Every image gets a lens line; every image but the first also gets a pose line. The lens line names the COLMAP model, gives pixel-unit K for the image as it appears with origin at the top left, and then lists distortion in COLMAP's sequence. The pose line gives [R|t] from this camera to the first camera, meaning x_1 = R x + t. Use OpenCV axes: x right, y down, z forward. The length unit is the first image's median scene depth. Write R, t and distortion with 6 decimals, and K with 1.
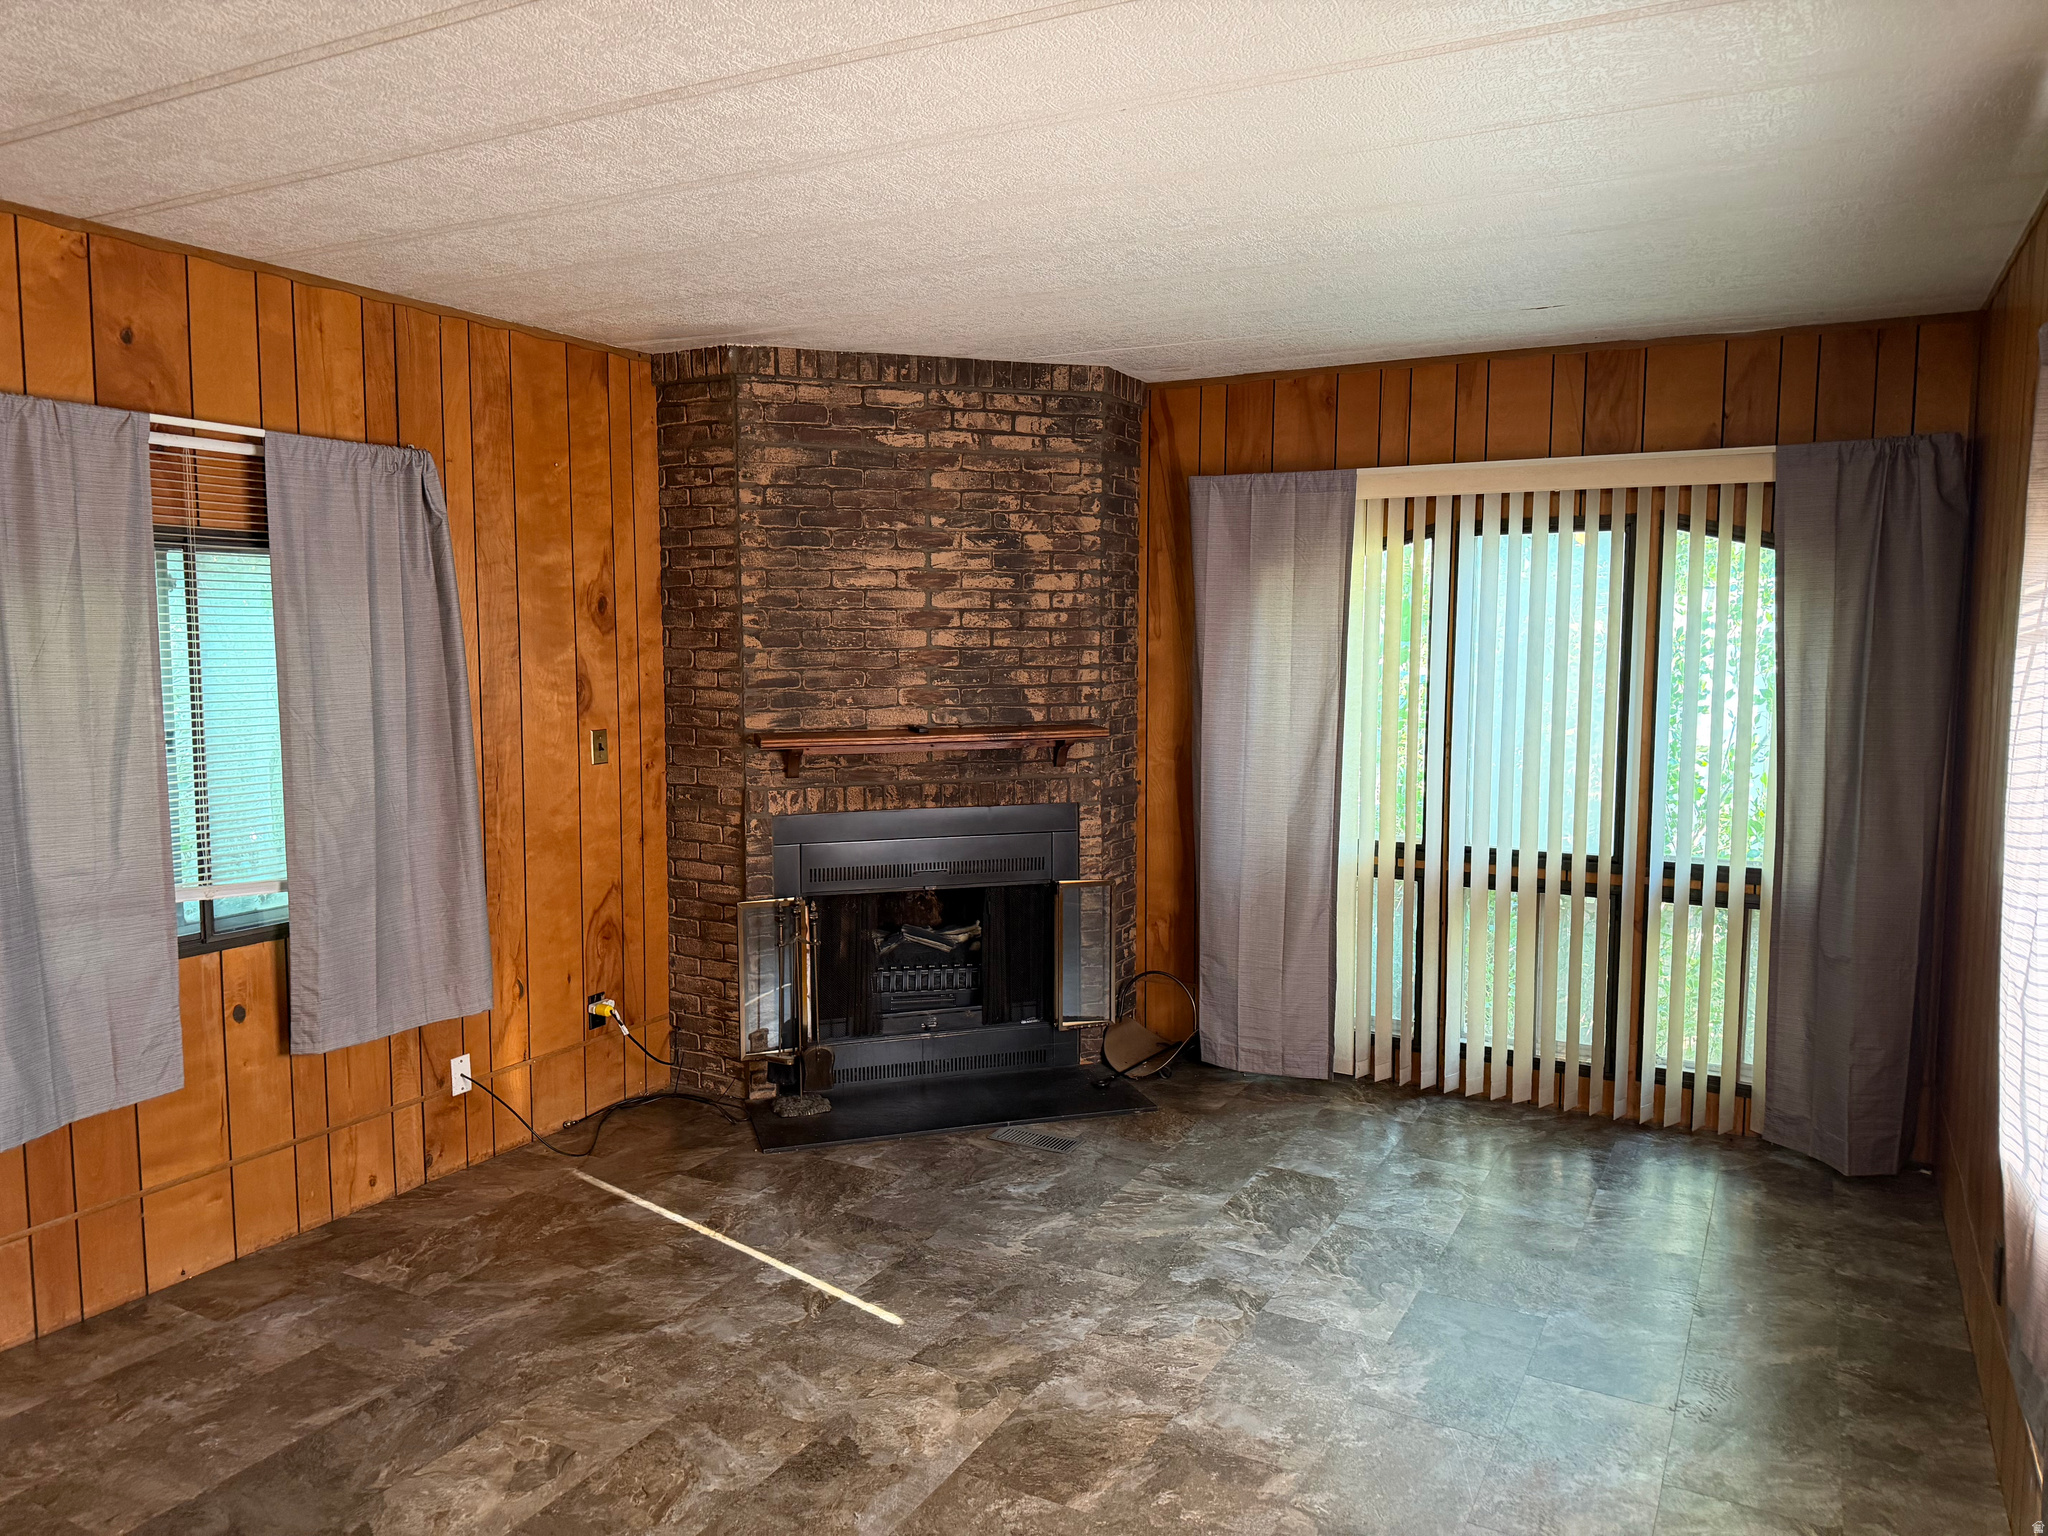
lens RADIAL K [[1437.1, 0, 1017.5], [0, 1437.1, 755.1], [0, 0, 1]] dist [0.079503, -0.096270]
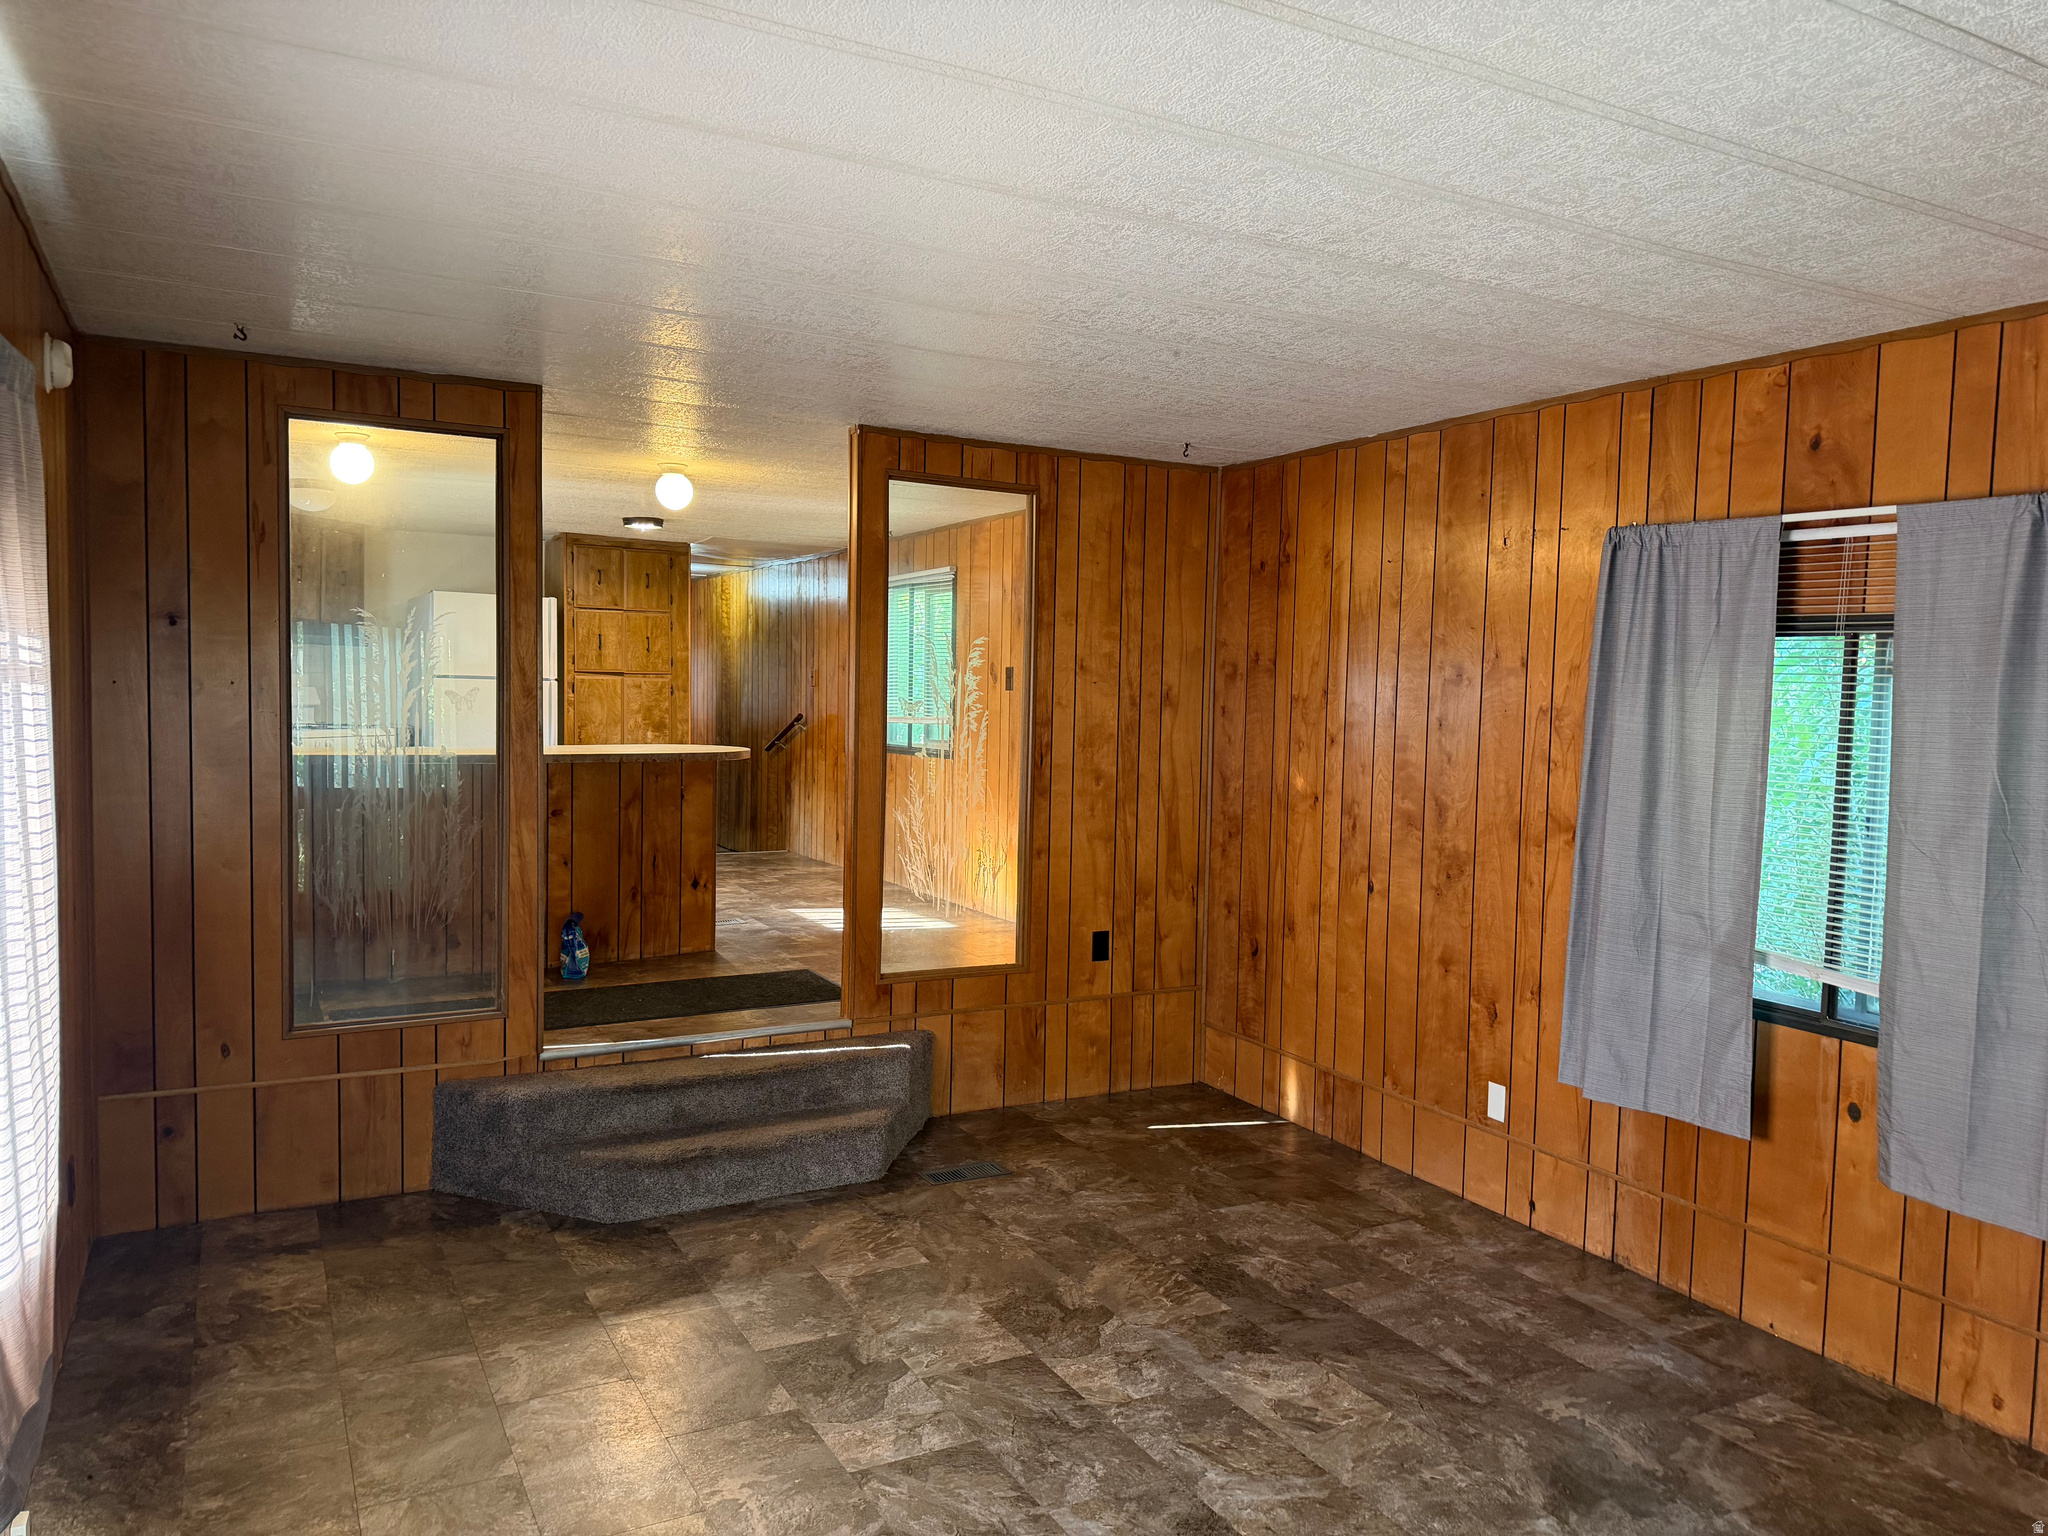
lens RADIAL K [[1437.1, 0, 1022.3], [0, 1437.1, 766.9], [0, 0, 1]] dist [0.079503, -0.096270]
pose [[-0.548069, 0.029564, -0.835911, 0.466533], [-0.101046, 0.989716, 0.101255, -0.074812], [0.830307, 0.139960, -0.539445, 0.845650]]
